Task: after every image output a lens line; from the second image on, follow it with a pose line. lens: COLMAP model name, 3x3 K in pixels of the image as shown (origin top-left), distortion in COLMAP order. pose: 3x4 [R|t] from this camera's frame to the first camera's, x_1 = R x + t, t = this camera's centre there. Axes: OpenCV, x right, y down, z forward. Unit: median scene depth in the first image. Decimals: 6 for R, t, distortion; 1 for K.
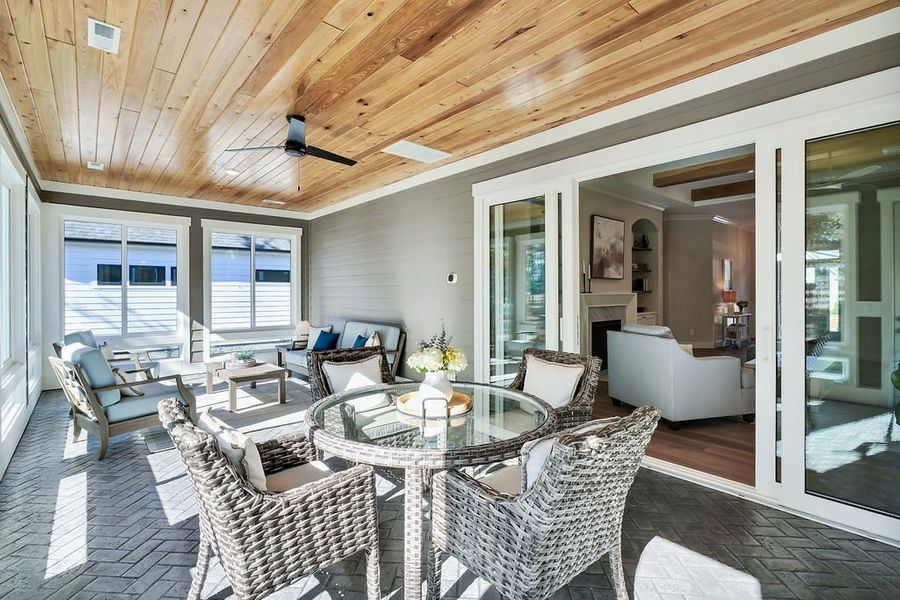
lens RADIAL K [[420.1, 0, 450.3], [0, 420.1, 292.4], [0, 0, 1]] dist [-0.041605, 0.004843]
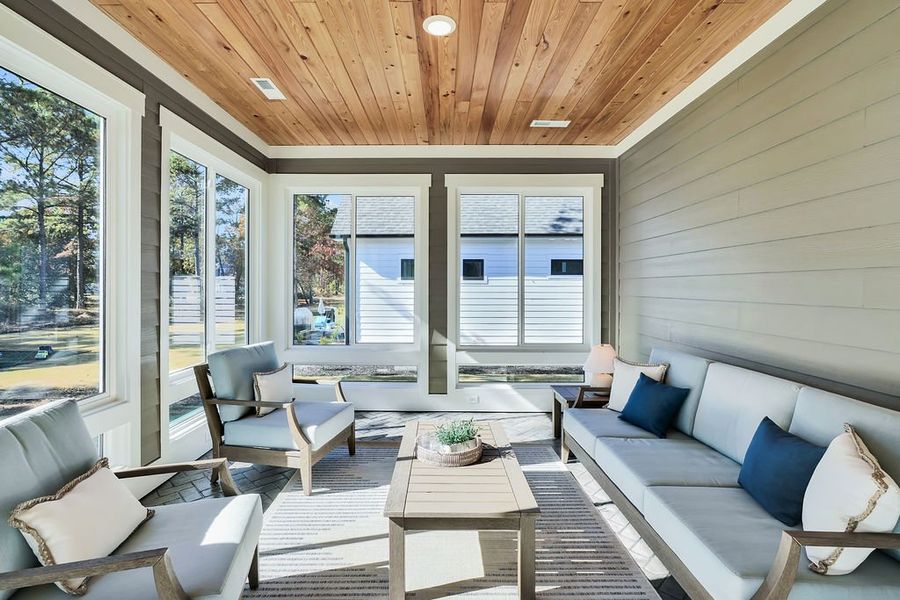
lens RADIAL K [[420.1, 0, 445.5], [0, 420.1, 292.2], [0, 0, 1]] dist [-0.041605, 0.004843]
pose [[0.752821, 0.010352, -0.658144, -0.163550], [-0.005725, 0.999941, 0.009178, 0.001081], [0.658200, -0.003142, 0.752836, 0.495099]]
